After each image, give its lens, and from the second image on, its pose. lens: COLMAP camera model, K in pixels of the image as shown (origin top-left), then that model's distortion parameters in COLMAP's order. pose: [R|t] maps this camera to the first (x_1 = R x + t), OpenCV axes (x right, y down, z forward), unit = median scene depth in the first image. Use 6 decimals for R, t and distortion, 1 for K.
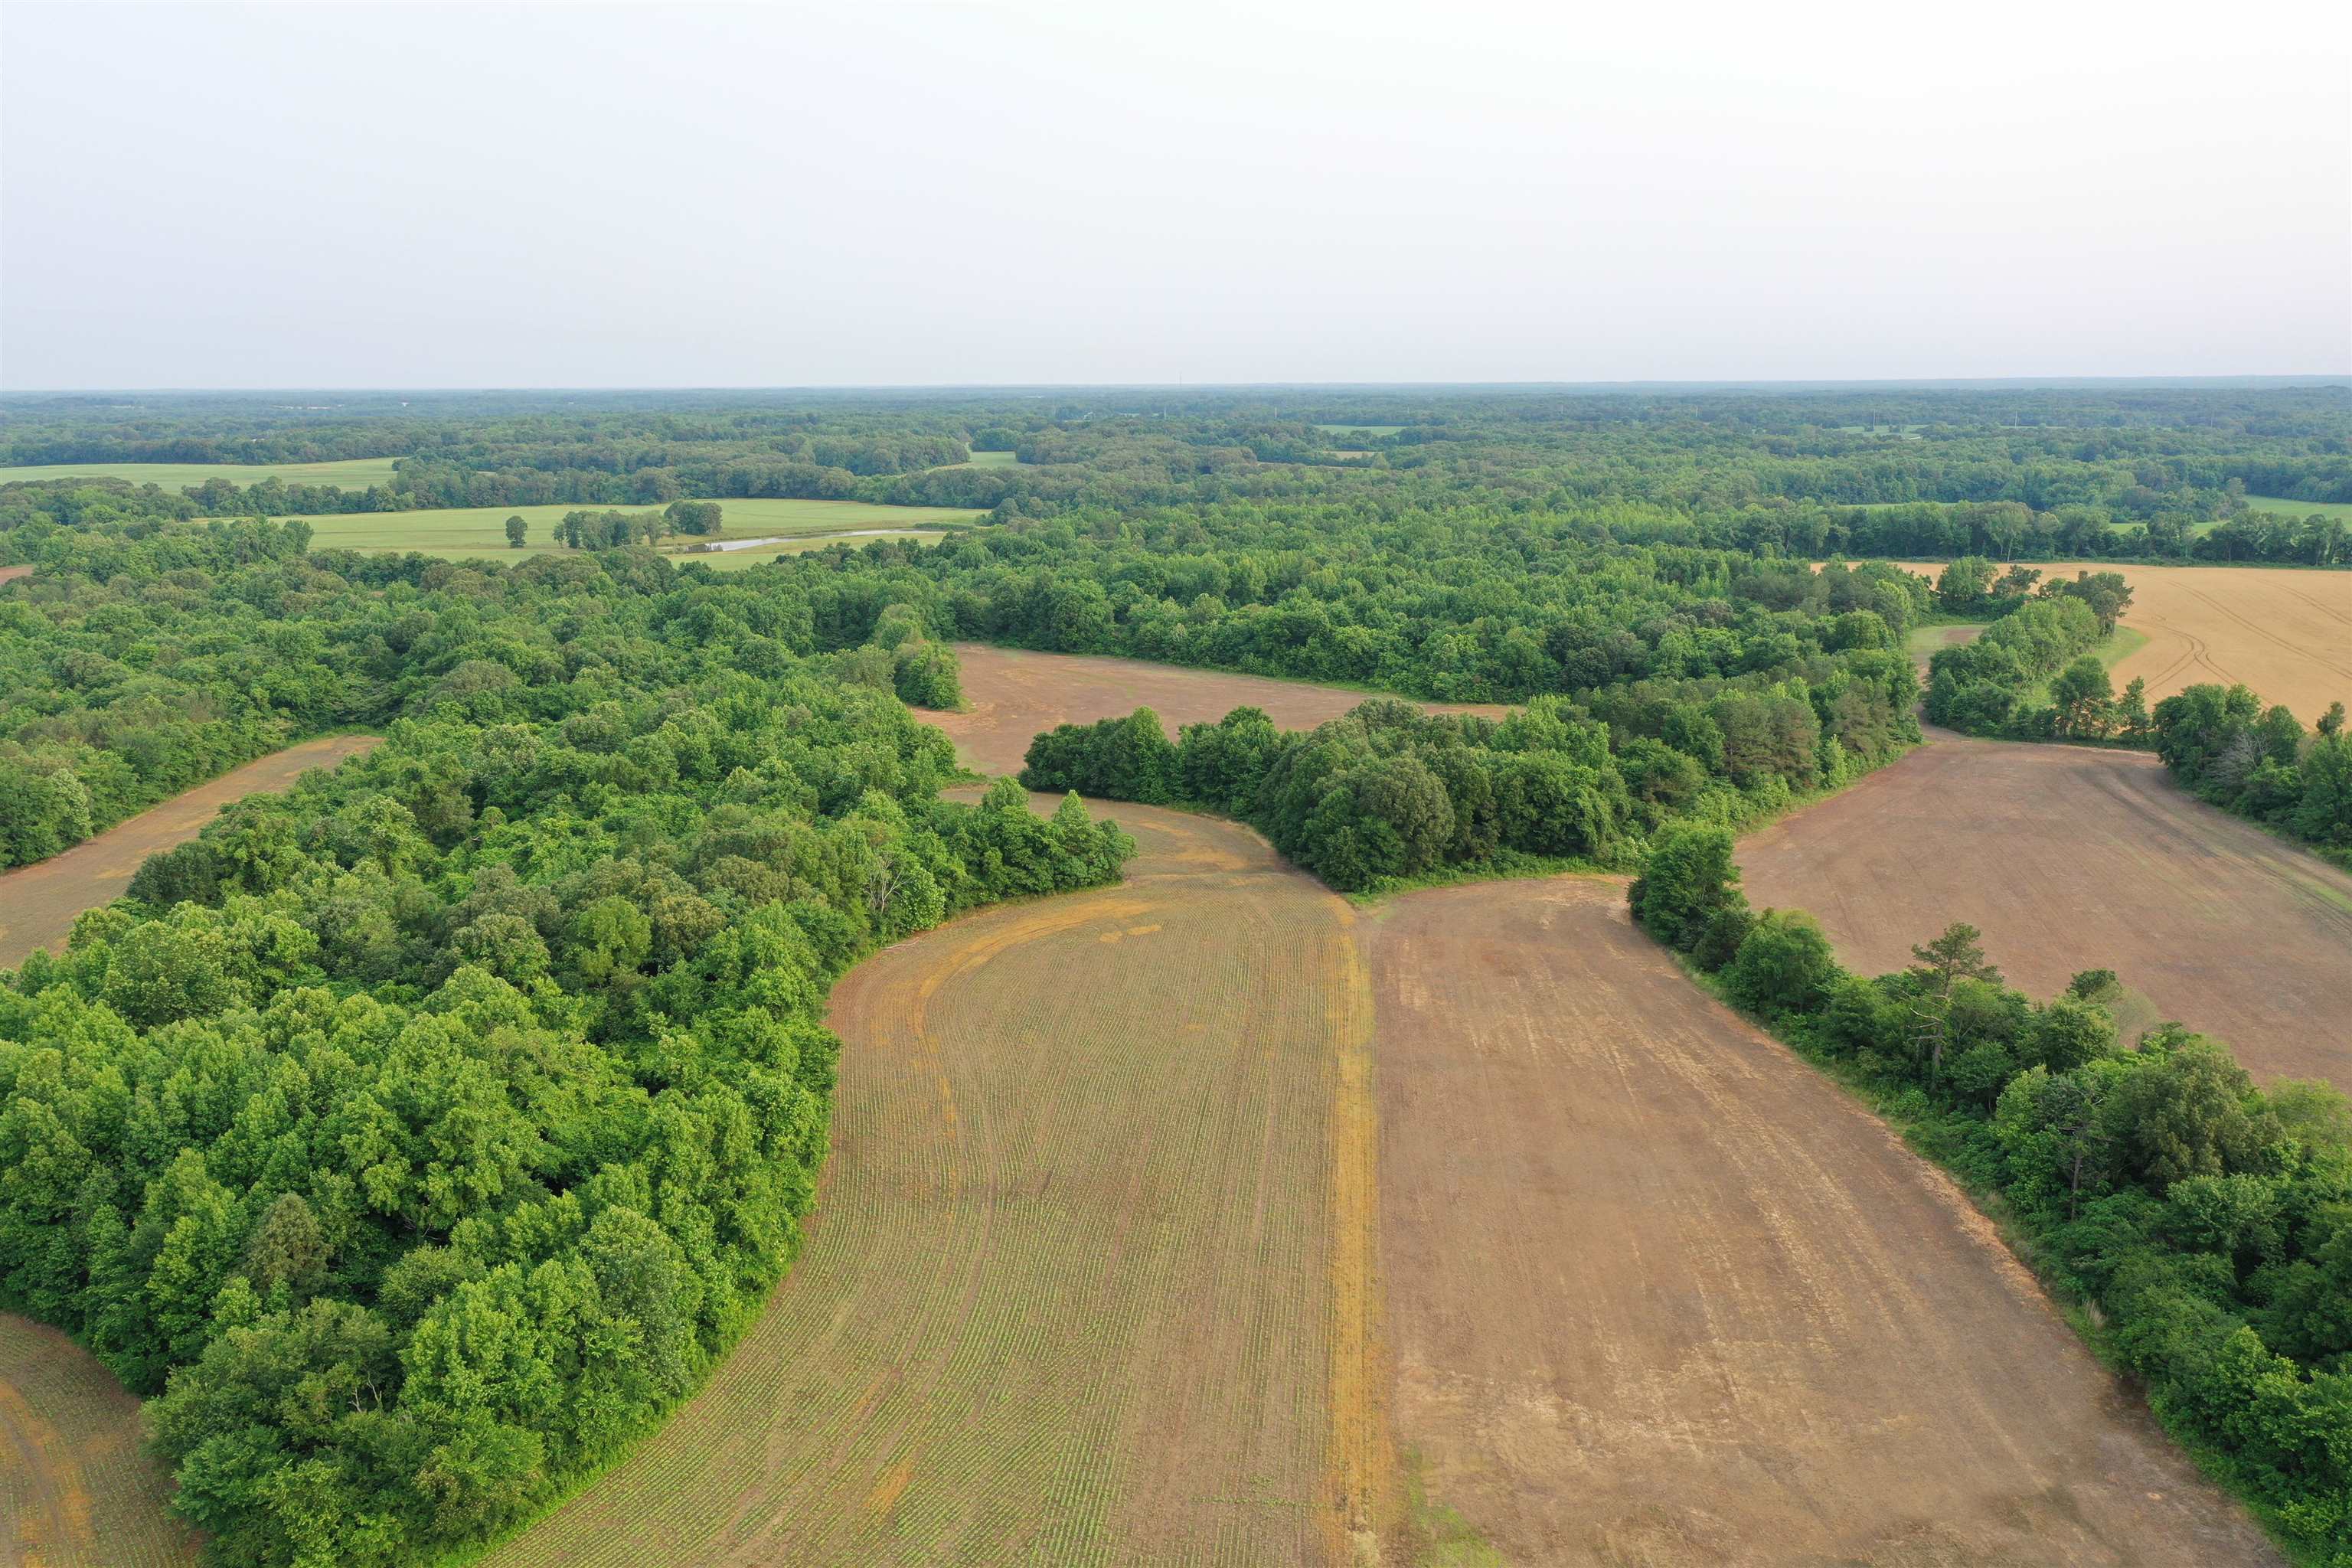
lens RADIAL K [[1859.0, 0, 1171.3], [0, 1859.0, 783.8], [0, 0, 1]] dist [0.010882, -0.000754]
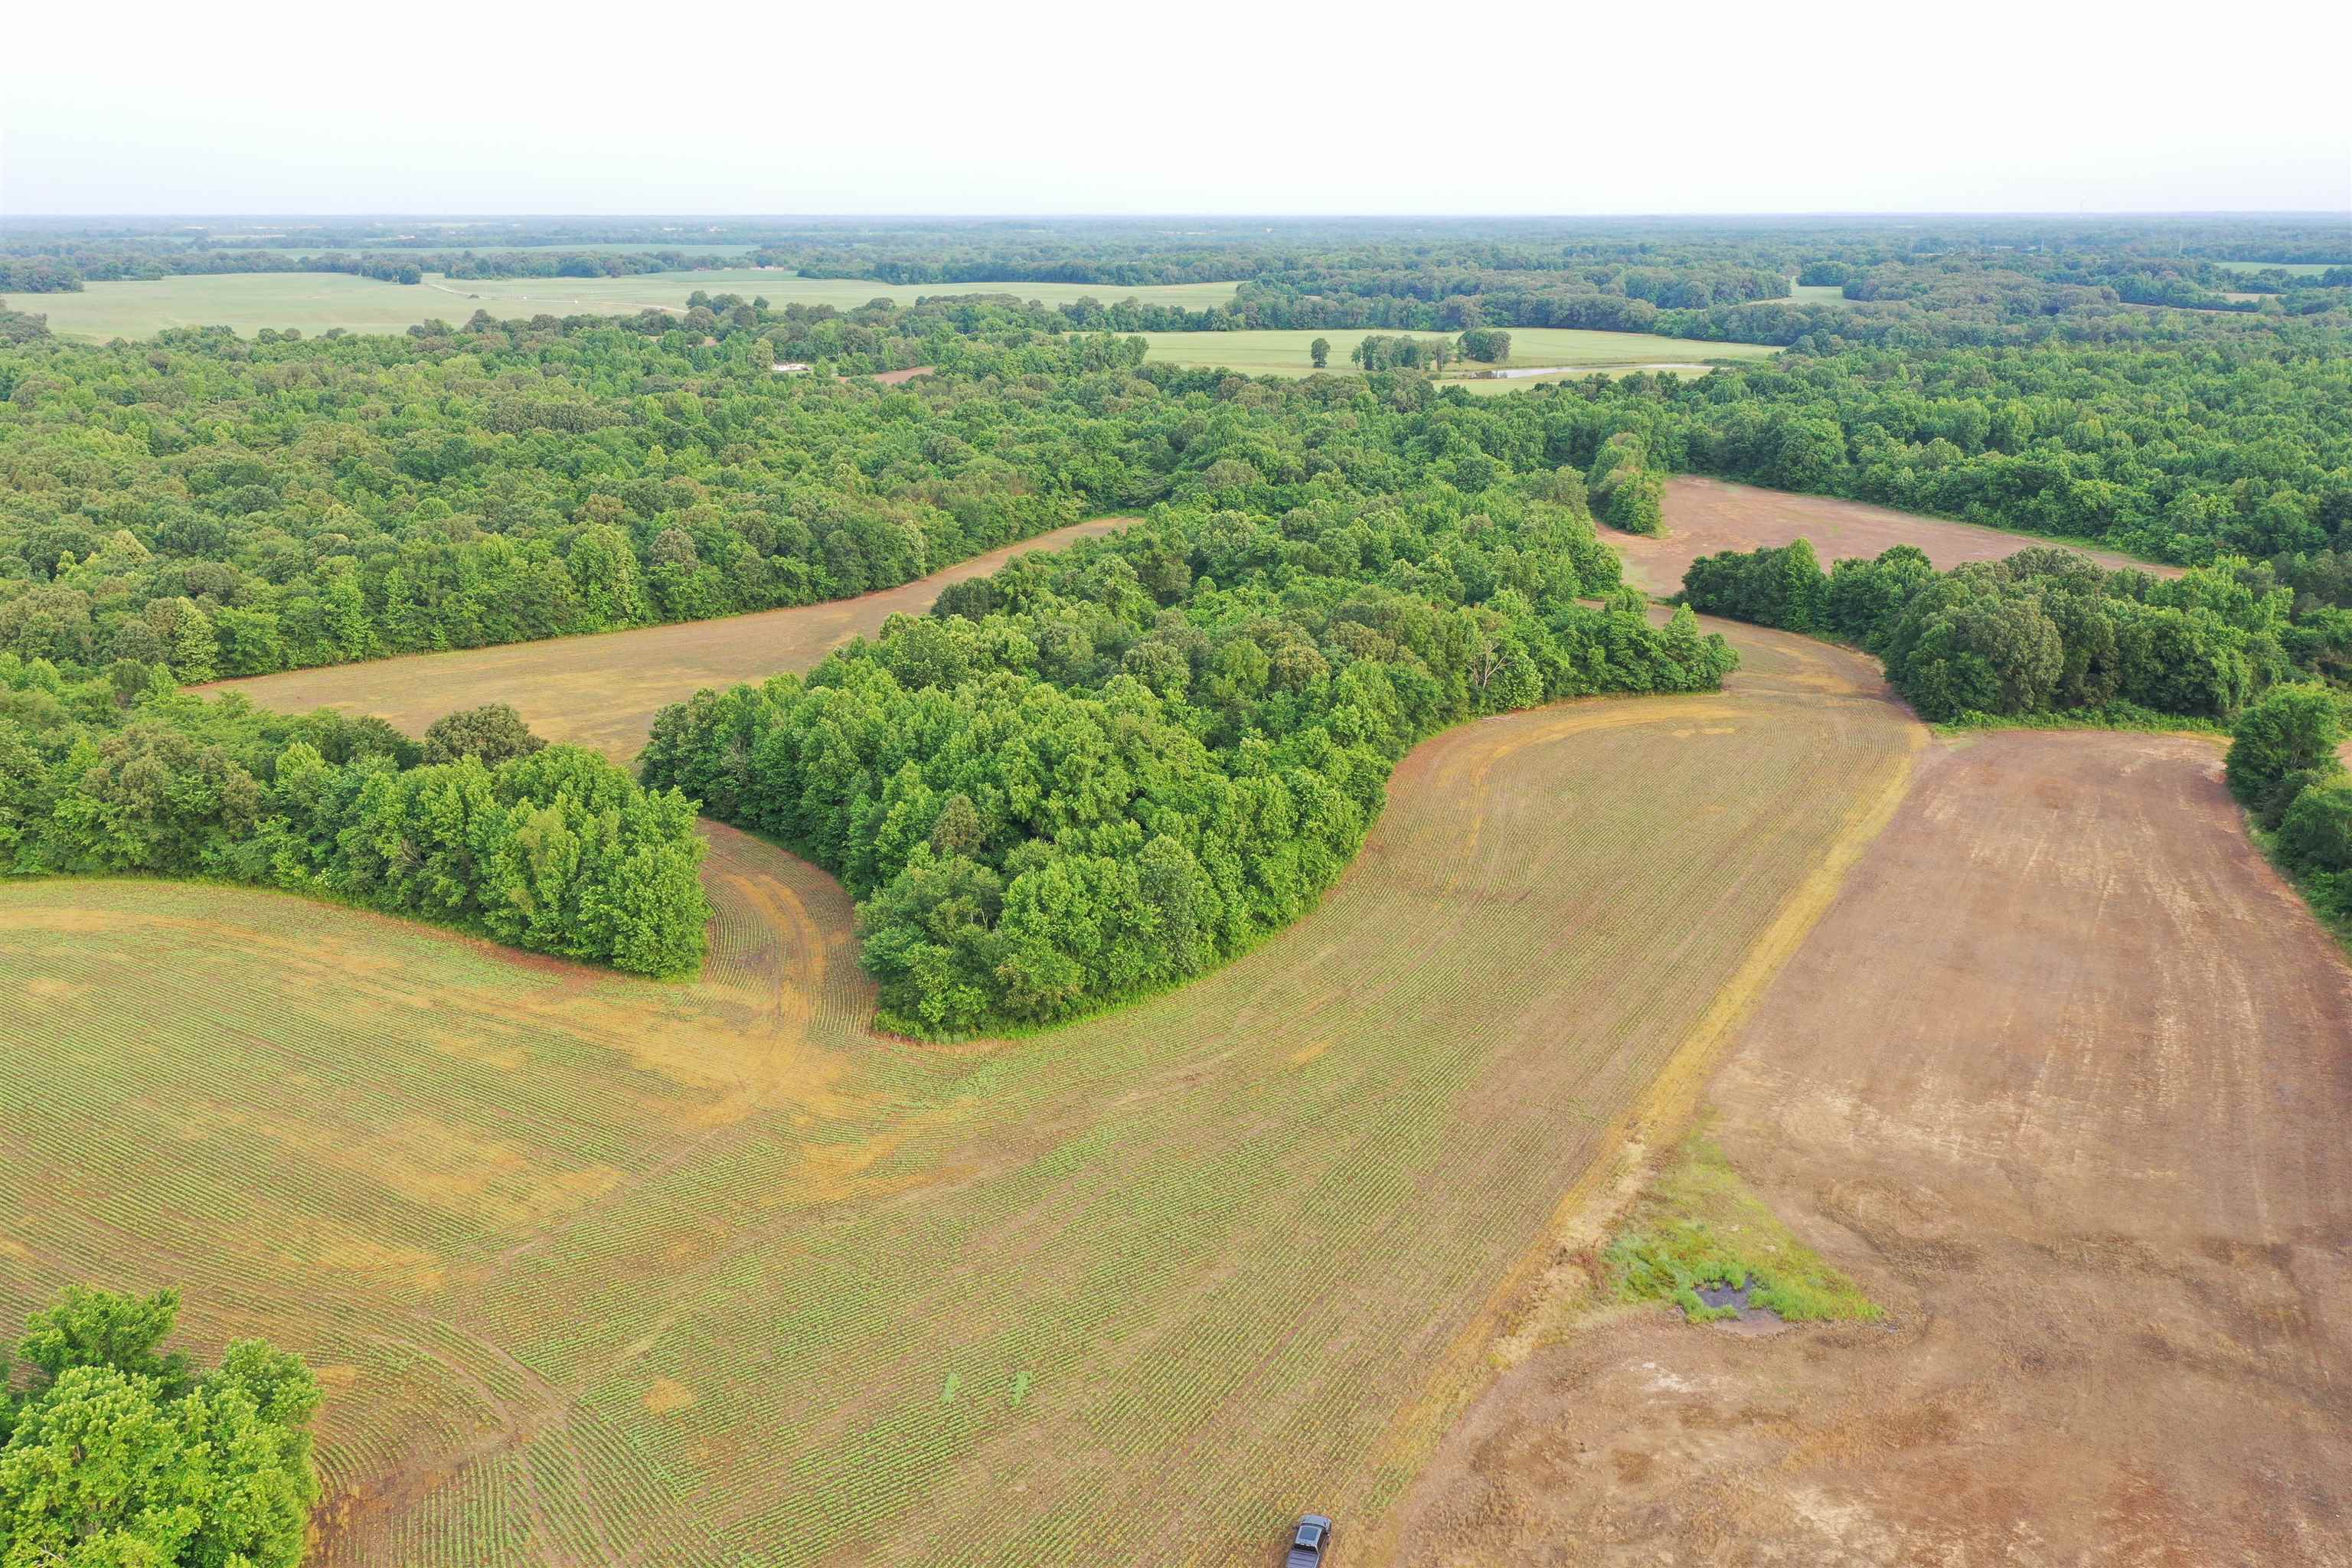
lens RADIAL K [[1860.3, 0, 1171.5], [0, 1860.3, 778.8], [0, 0, 1]] dist [0.010234, 0.000325]
pose [[0.906323, 0.127794, -0.402799, 0.111380], [-0.093545, 0.990202, 0.103674, 0.018007], [0.412101, -0.056282, 0.909398, -0.108645]]
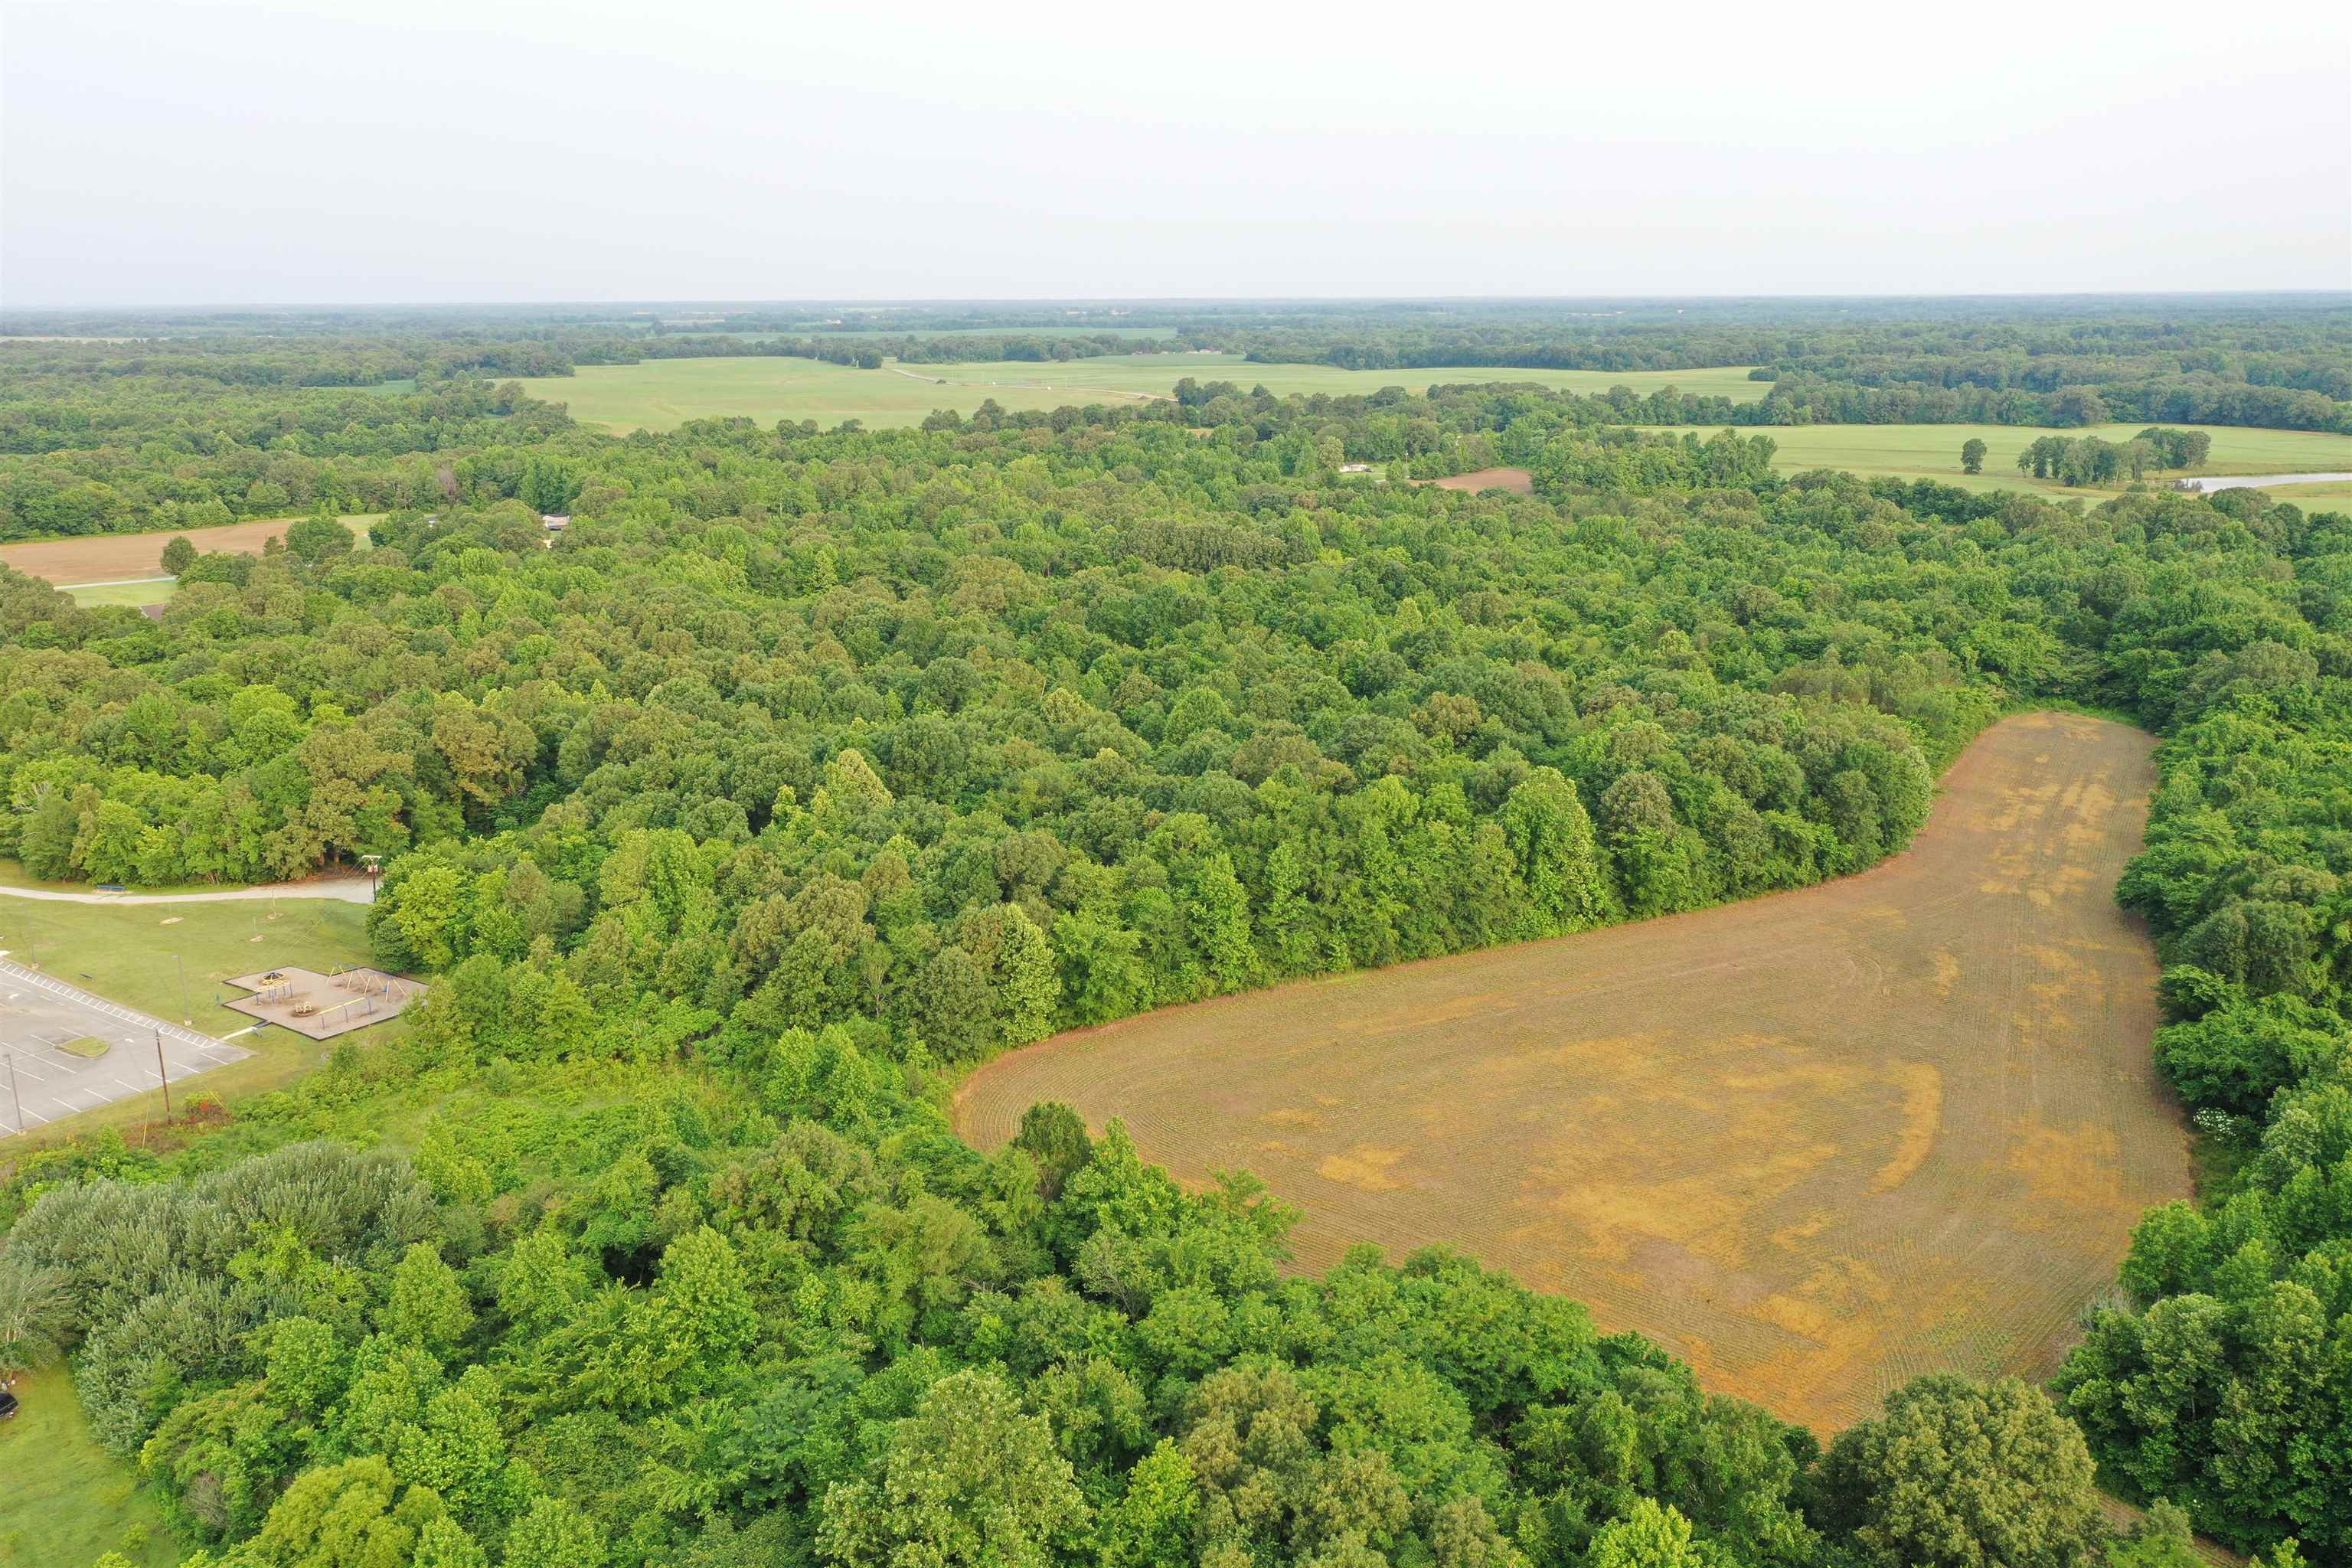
lens RADIAL K [[1860.1, 0, 1172.7], [0, 1860.1, 782.8], [0, 0, 1]] dist [0.011035, 0.000682]
pose [[0.809940, 0.149493, -0.567142, -0.365957], [-0.122950, 0.988762, 0.085043, -0.021583], [0.573482, 0.000850, 0.819218, 0.098306]]
